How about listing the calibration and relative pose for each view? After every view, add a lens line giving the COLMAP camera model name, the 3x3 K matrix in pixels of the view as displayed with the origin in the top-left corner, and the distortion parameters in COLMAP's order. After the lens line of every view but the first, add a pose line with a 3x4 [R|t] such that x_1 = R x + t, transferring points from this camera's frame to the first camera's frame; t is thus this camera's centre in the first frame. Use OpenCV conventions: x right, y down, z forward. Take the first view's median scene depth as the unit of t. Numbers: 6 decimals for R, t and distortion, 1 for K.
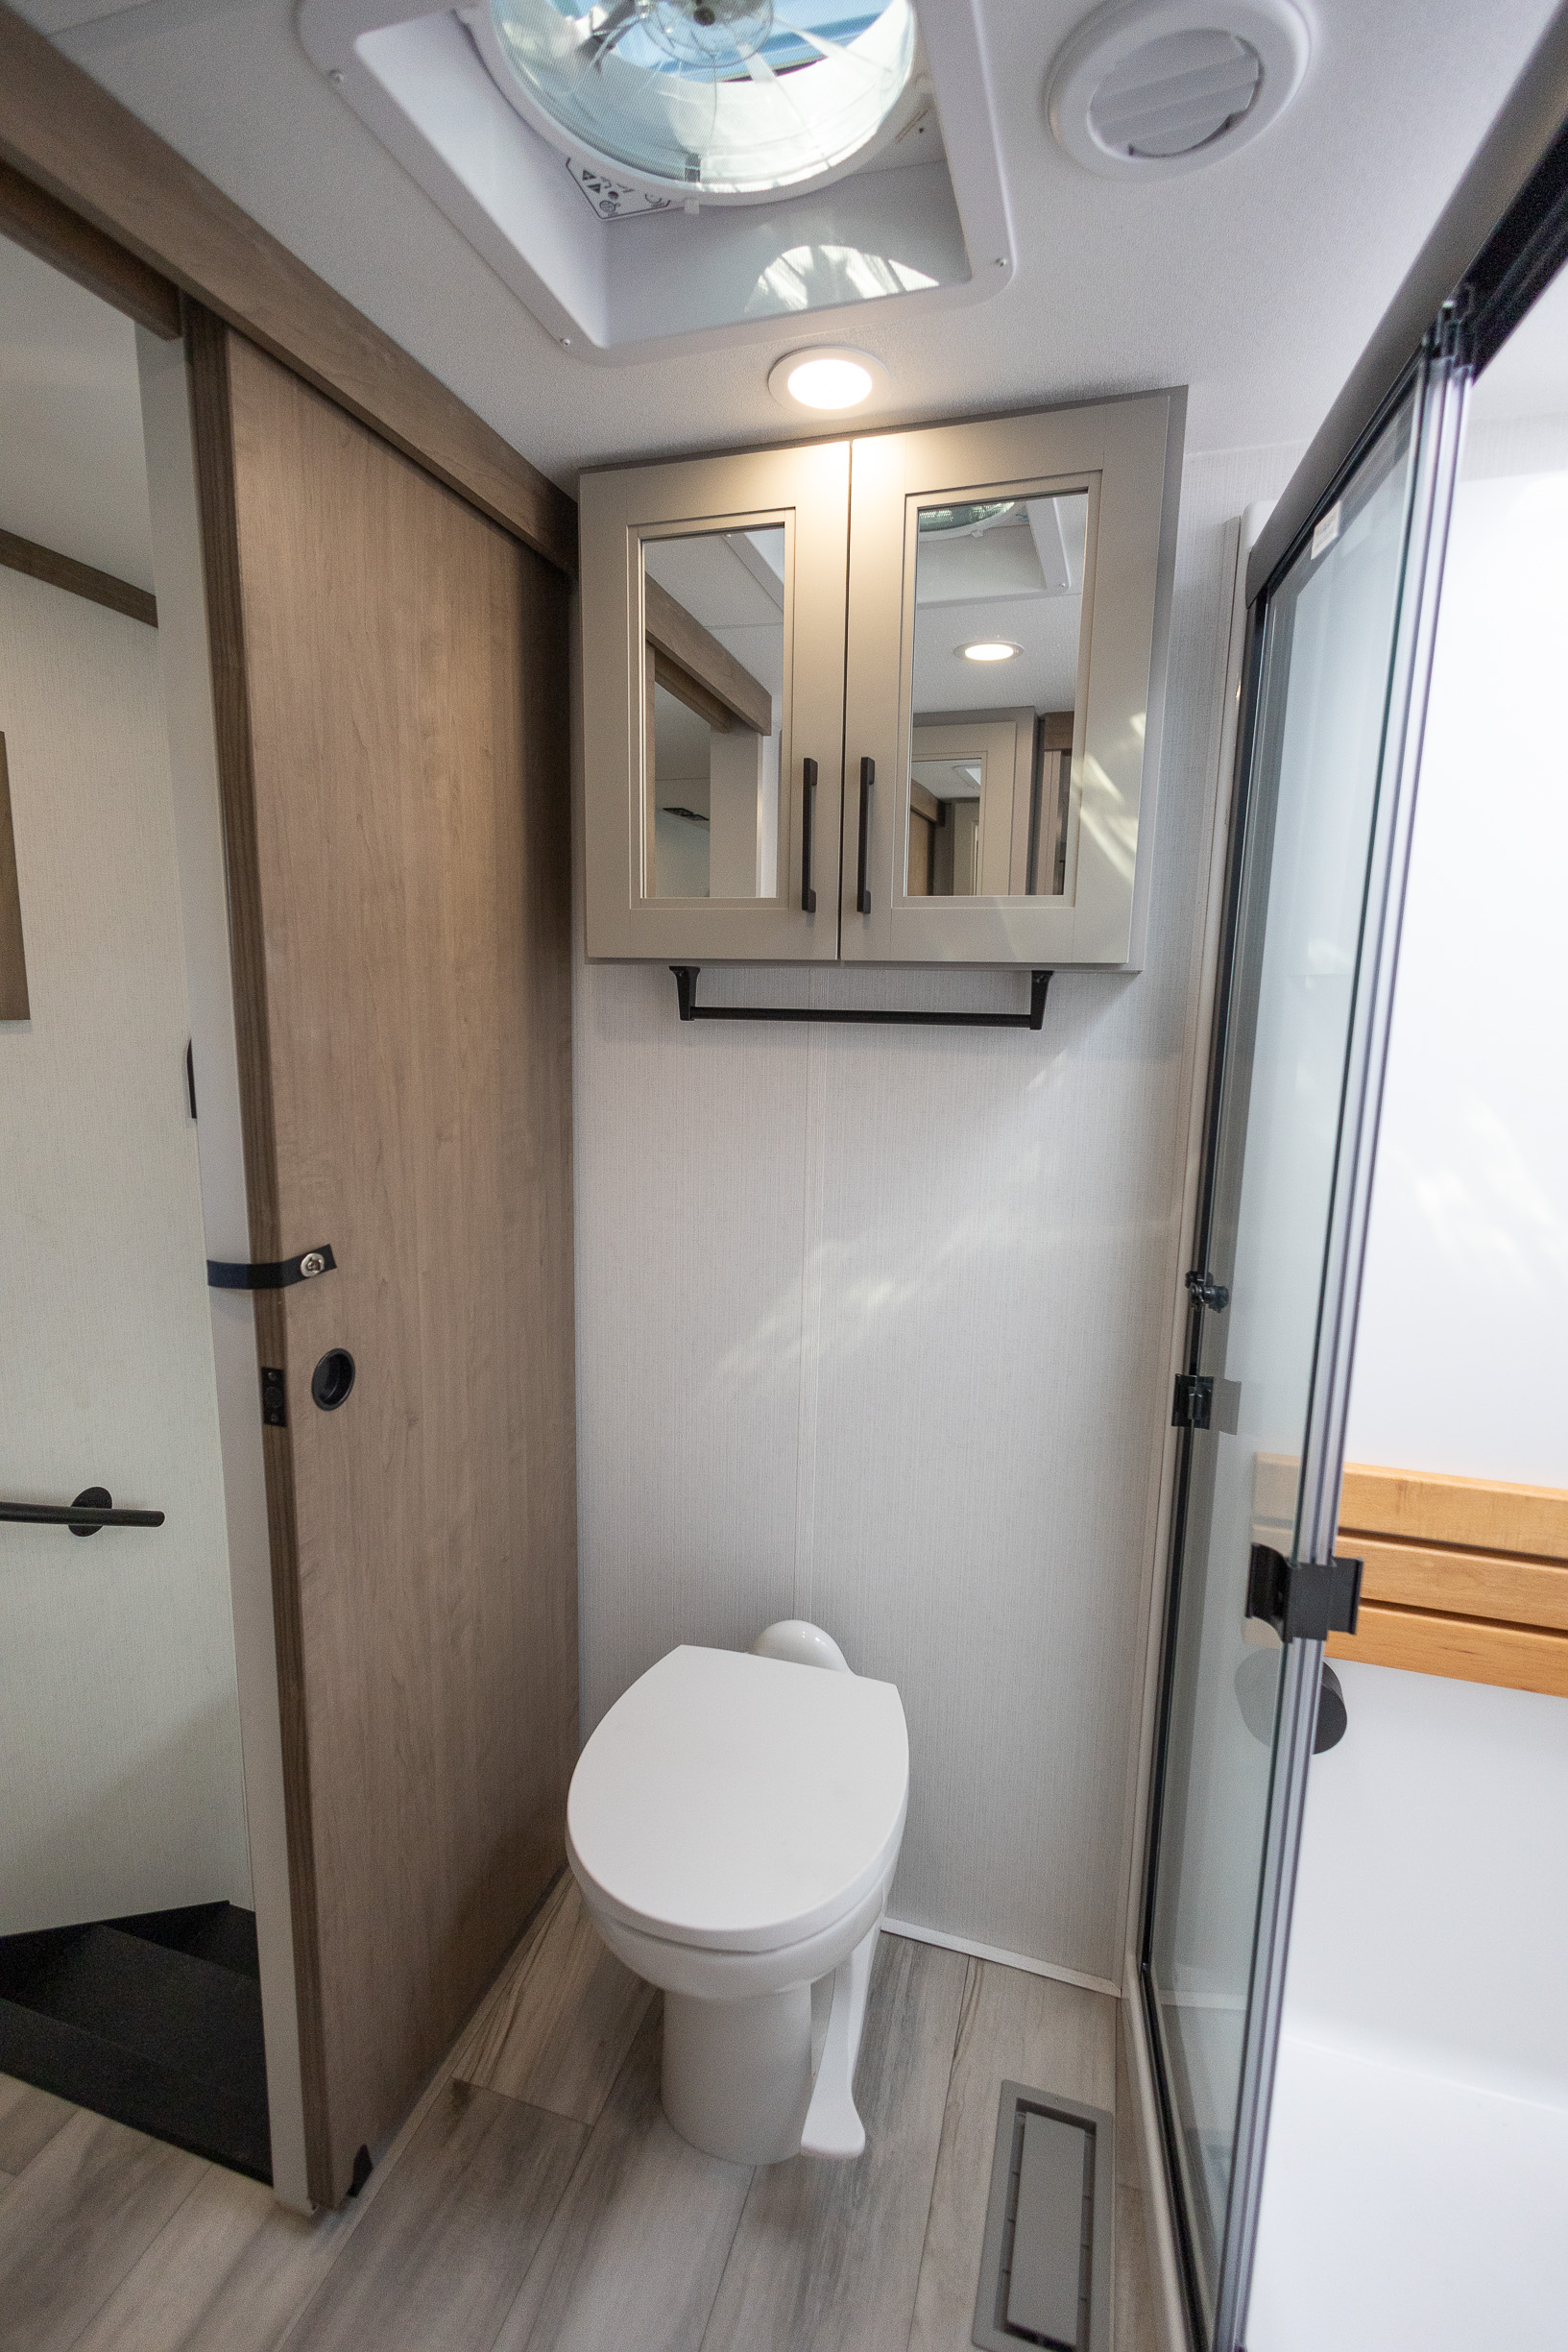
lens RADIAL K [[1062.9, 0, 784.0], [0, 1062.9, 1176.0], [0, 0, 1]] dist [-0.008749, -0.000285]
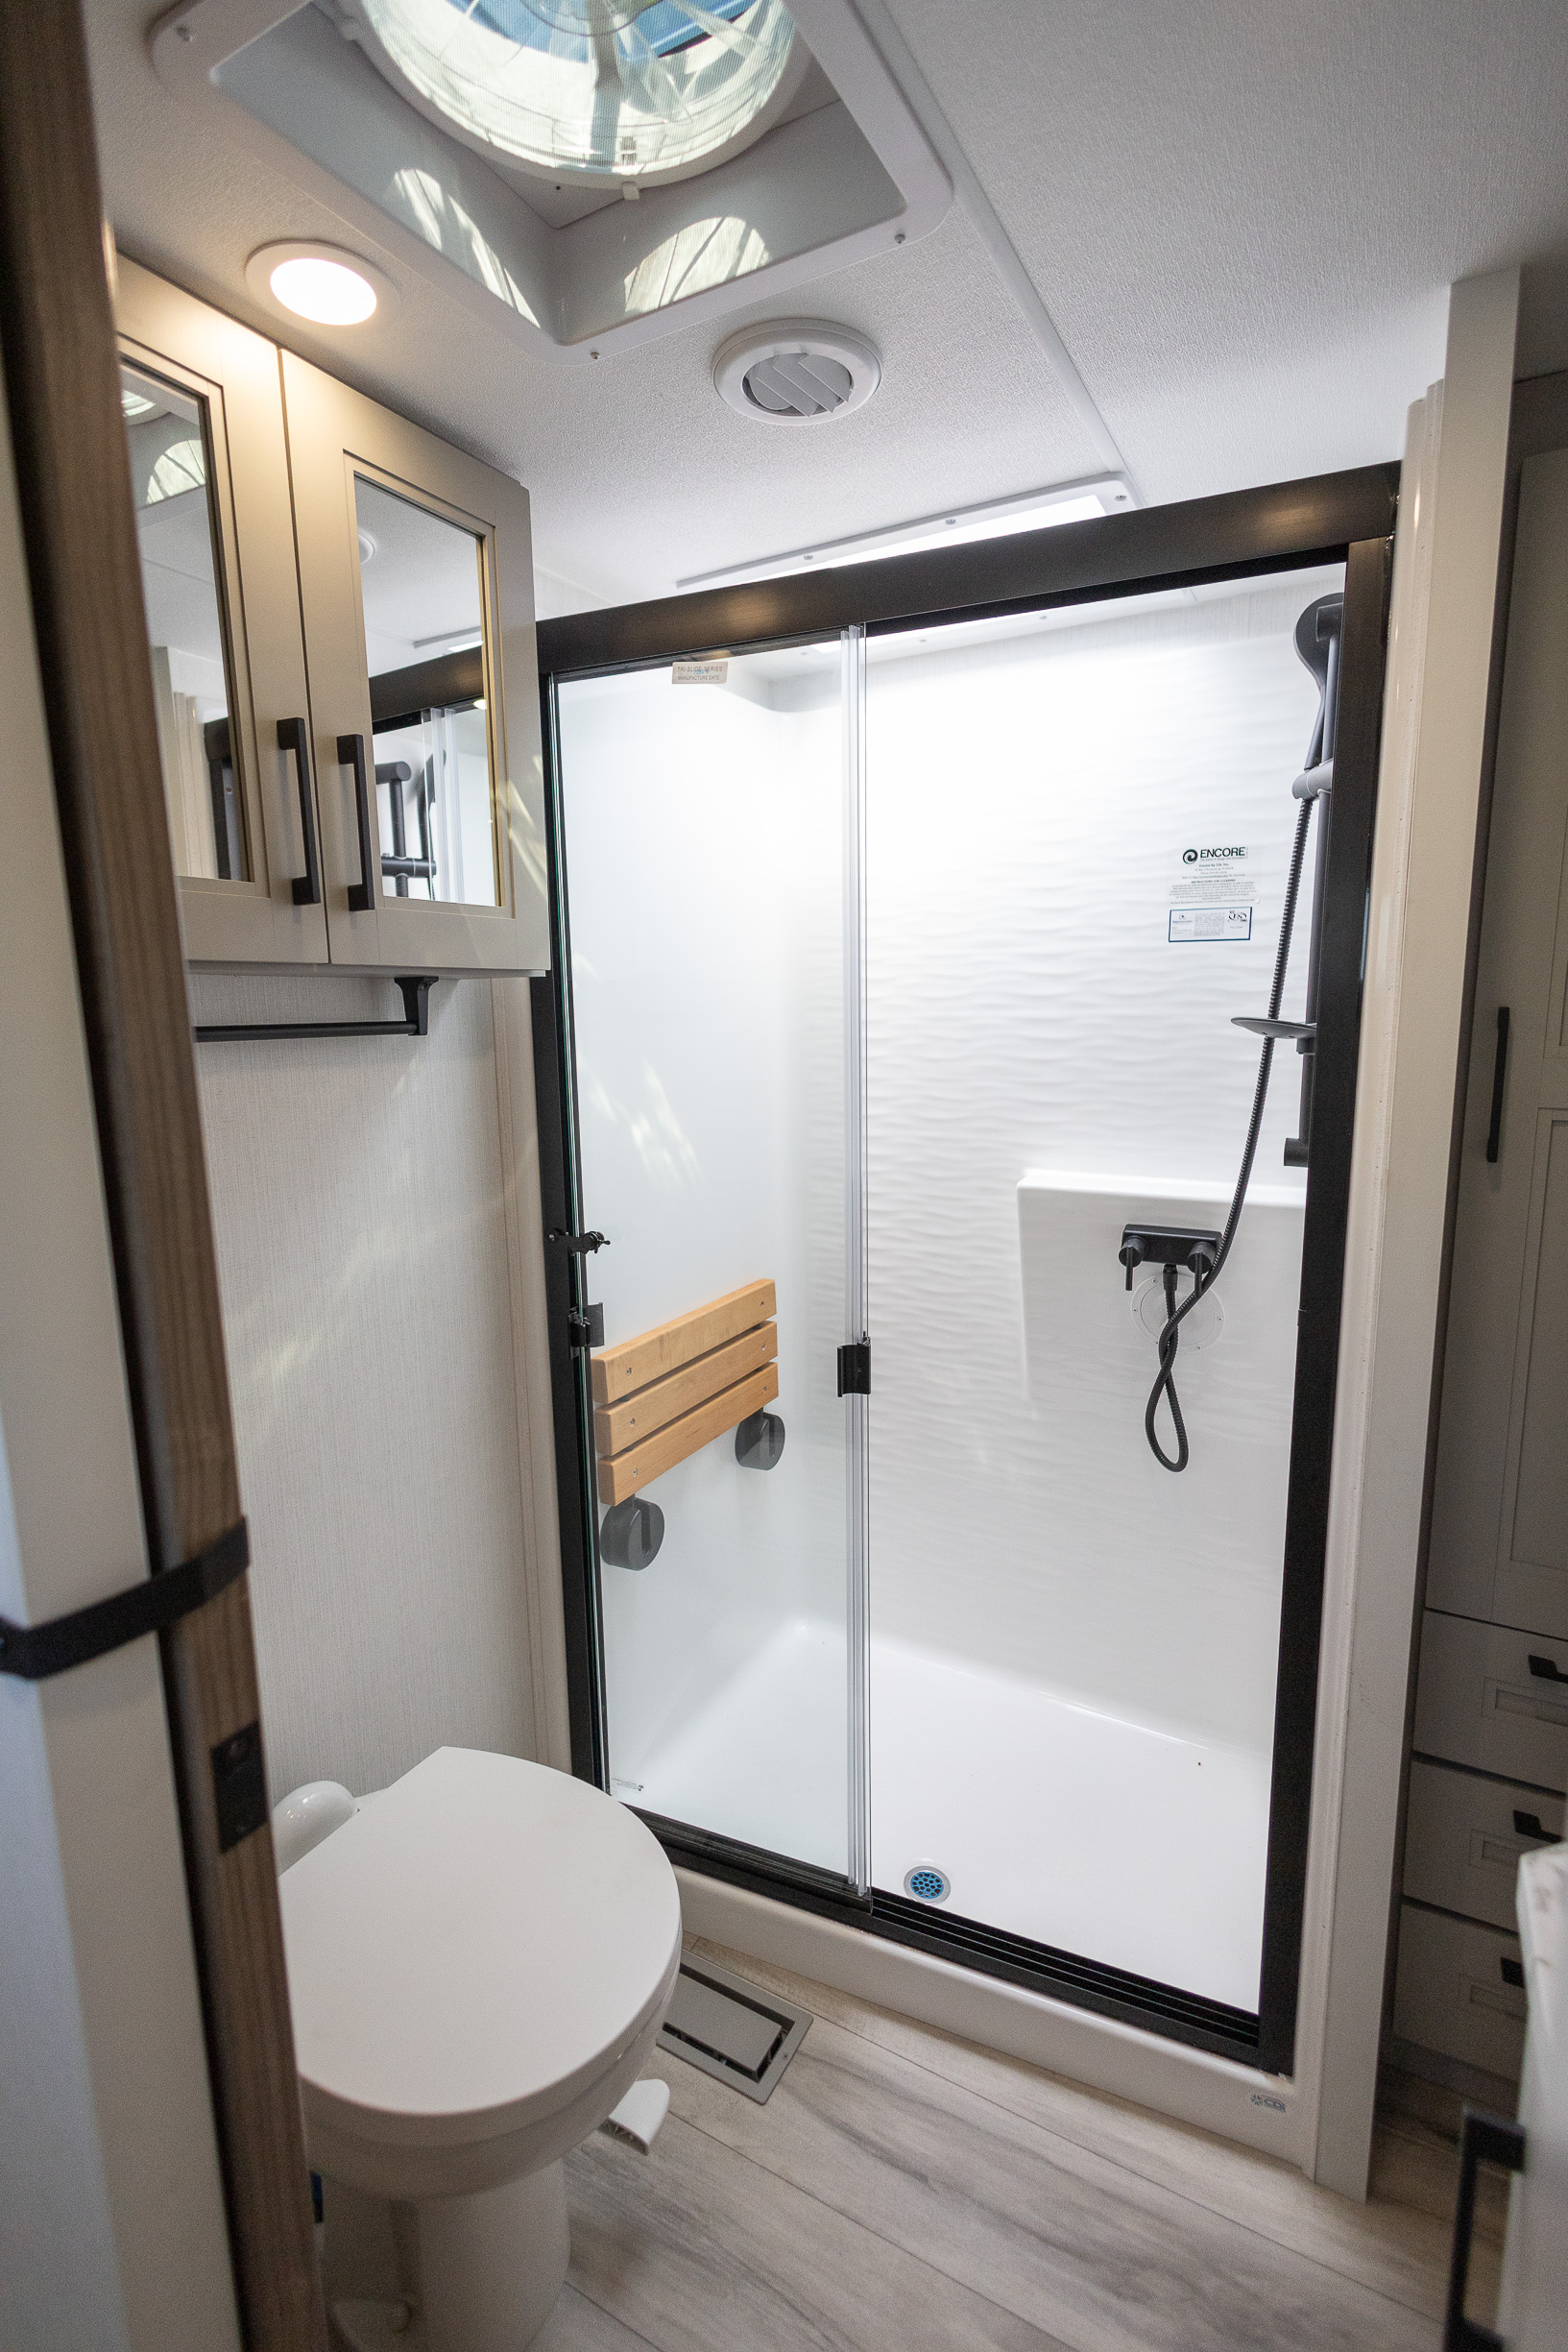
lens RADIAL K [[1062.9, 0, 784.0], [0, 1062.9, 1176.0], [0, 0, 1]] dist [-0.008749, -0.000285]
pose [[0.208537, -0.175971, 0.962053, -0.769493], [0.186007, 0.972862, 0.137628, -0.091974], [-0.960163, 0.150248, 0.235610, 0.508582]]
